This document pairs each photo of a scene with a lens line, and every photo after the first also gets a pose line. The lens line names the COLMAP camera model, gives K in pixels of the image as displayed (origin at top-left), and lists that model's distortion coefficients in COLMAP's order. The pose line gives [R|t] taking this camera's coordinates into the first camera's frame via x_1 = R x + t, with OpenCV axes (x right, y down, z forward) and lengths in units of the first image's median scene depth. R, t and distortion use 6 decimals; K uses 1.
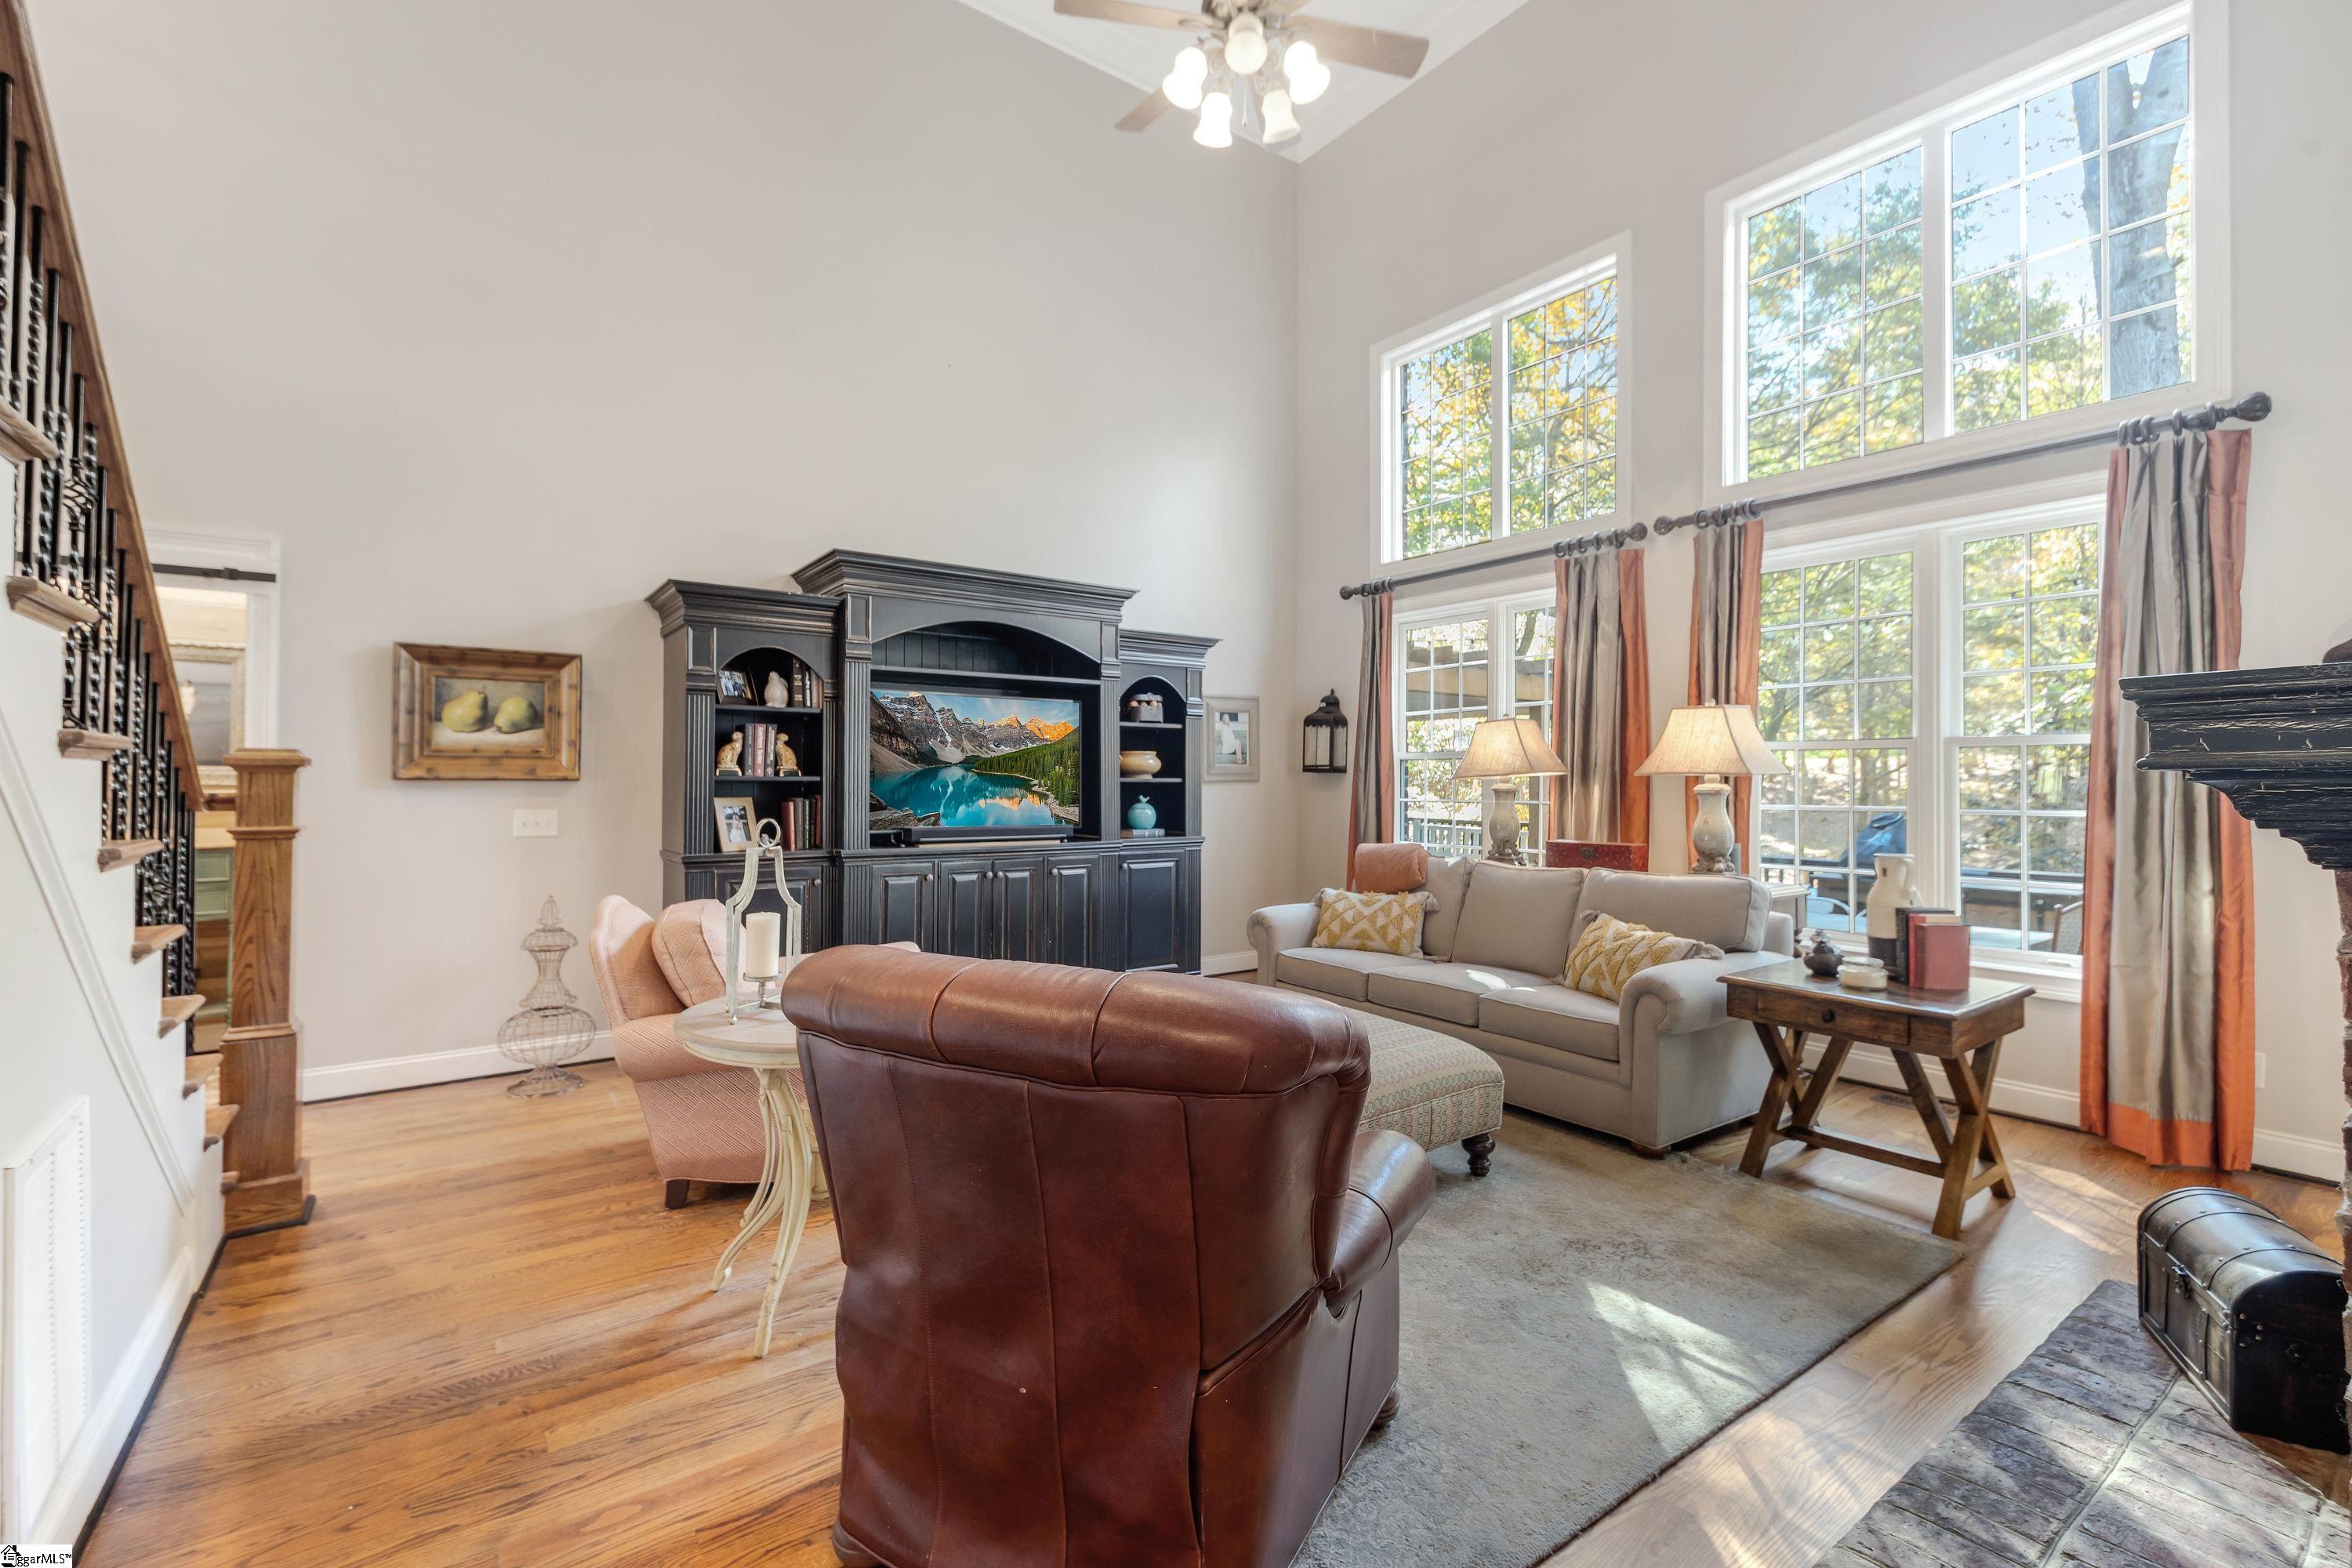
lens RADIAL K [[1011.9, 0, 1176.0], [0, 1011.9, 784.0], [0, 0, 1]] dist [0.000873, -0.000161]
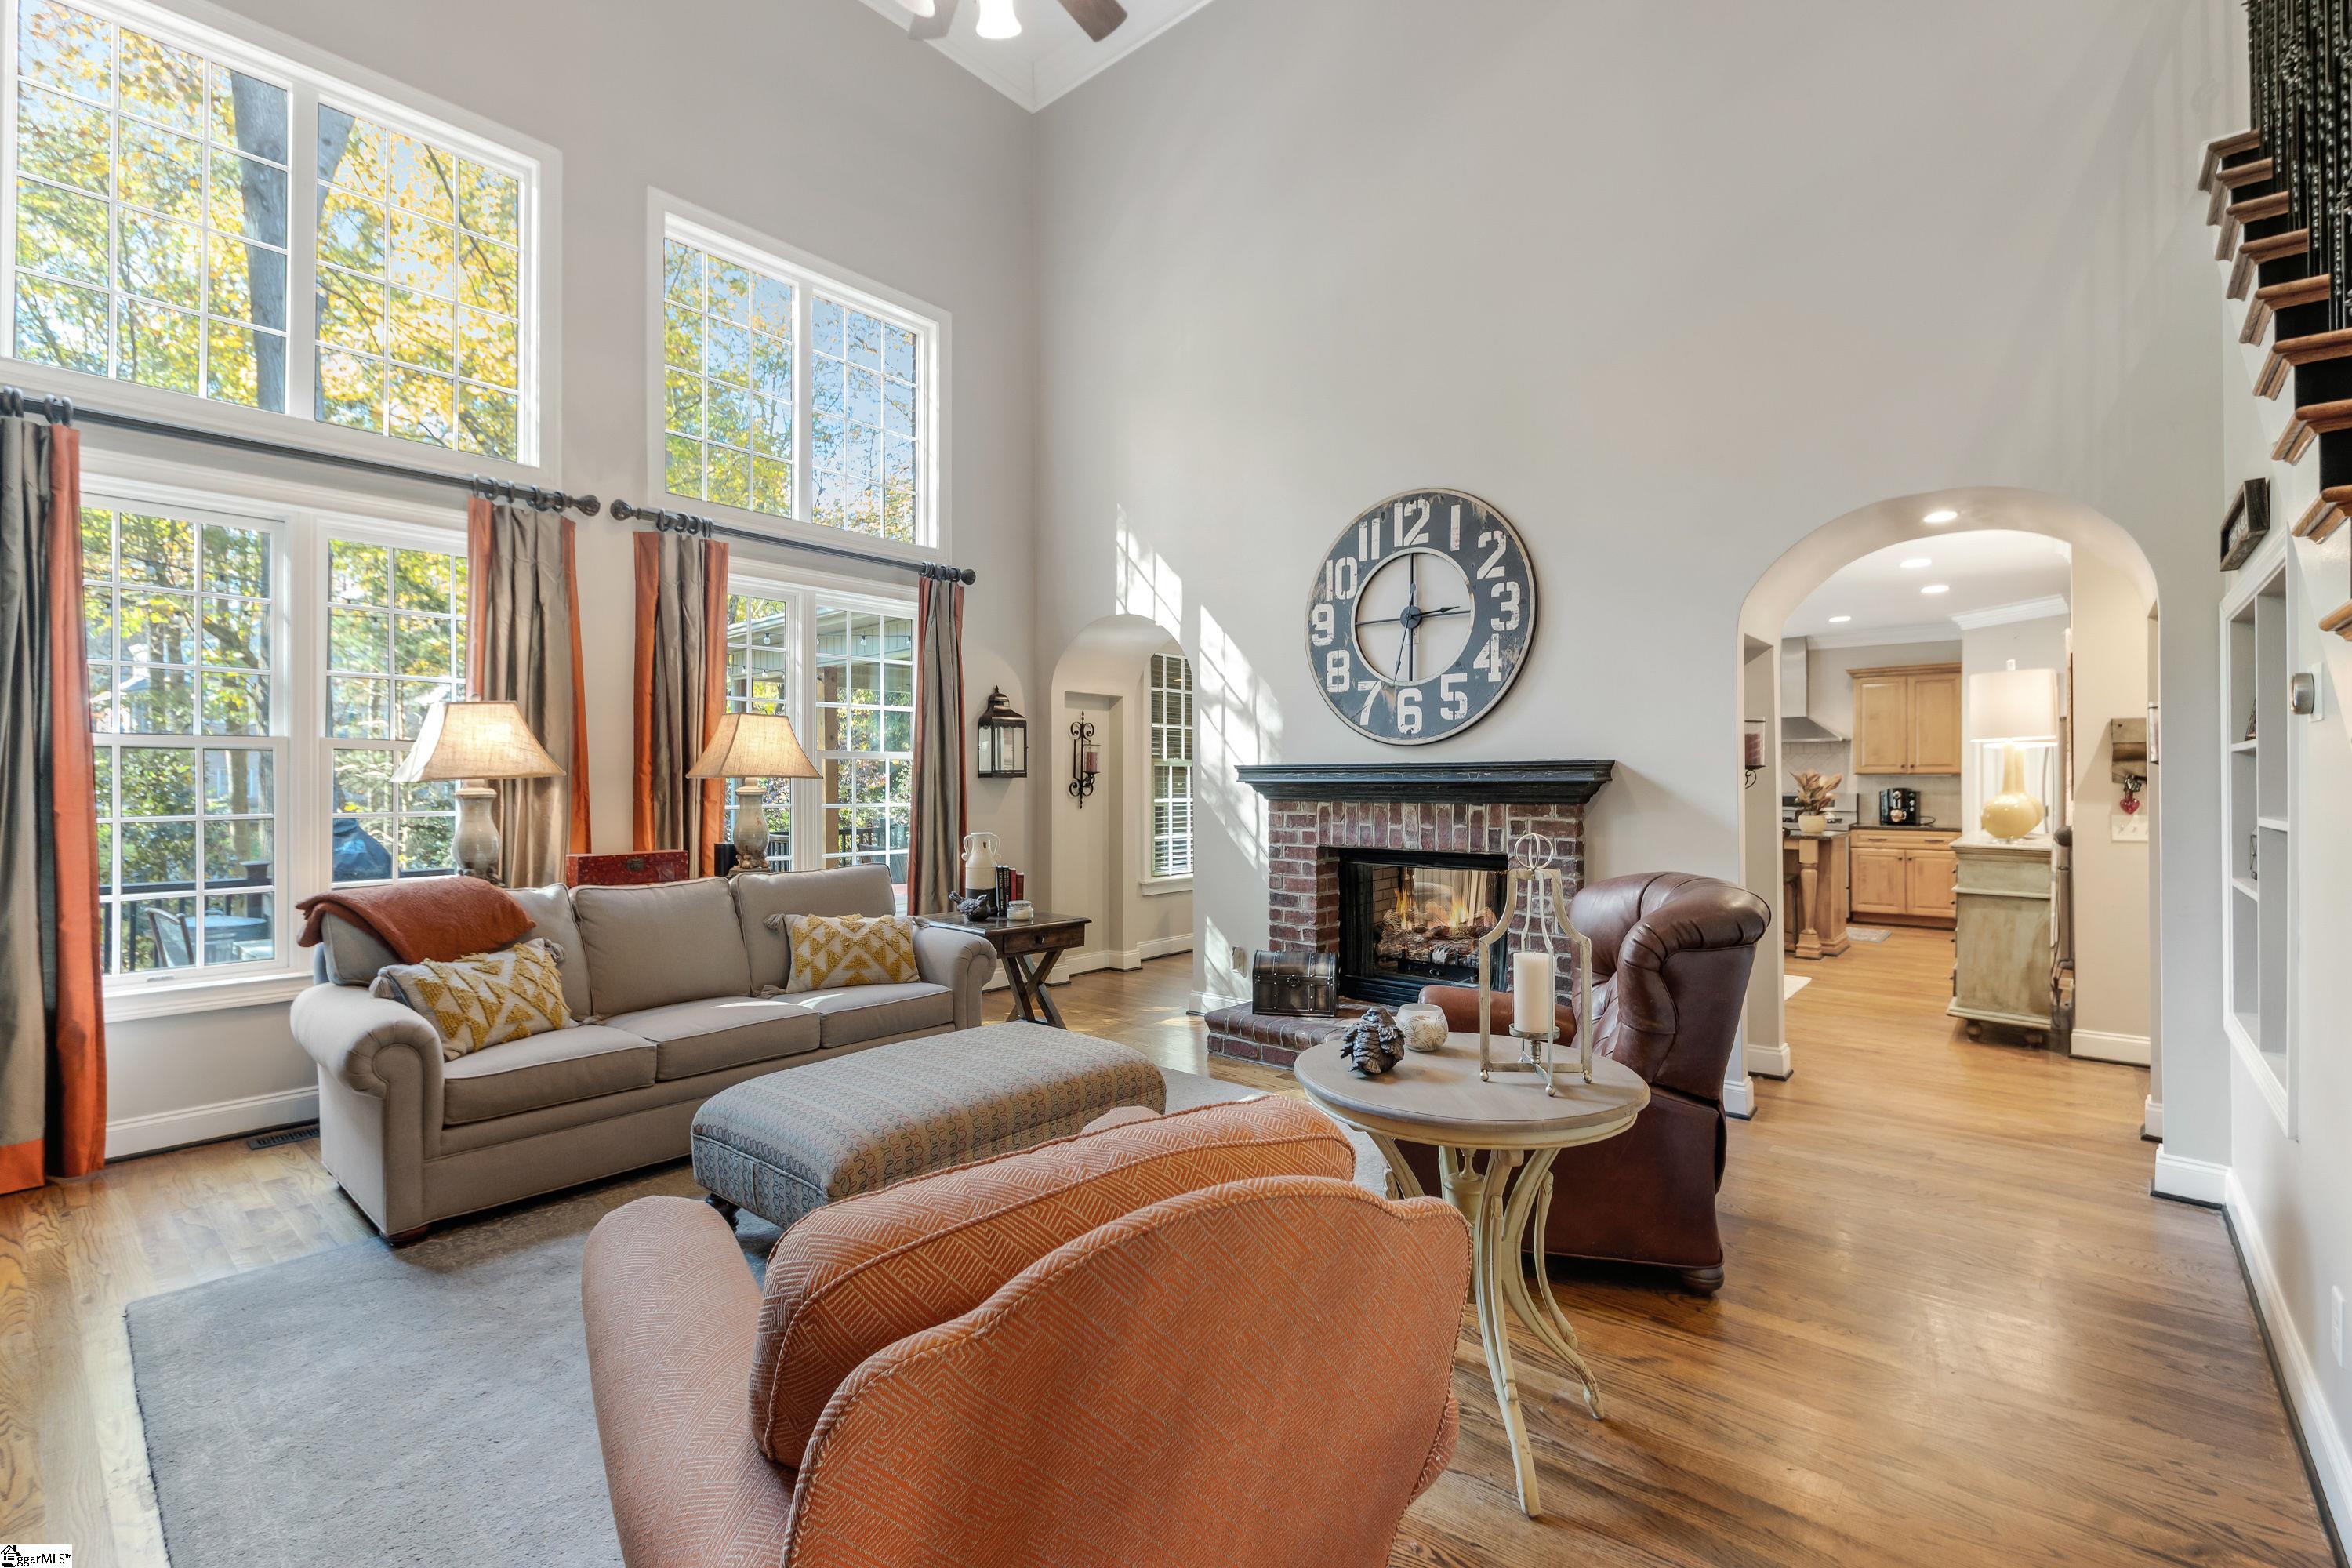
lens RADIAL K [[1045.8, 0, 1162.0], [0, 1045.8, 788.9], [0, 0, 1]] dist [-0.003332, -0.000603]
pose [[-0.222644, -0.008904, 0.974859, -1.015806], [0.004298, 0.999940, 0.010115, -0.012001], [-0.974890, 0.006442, -0.222593, 1.304163]]
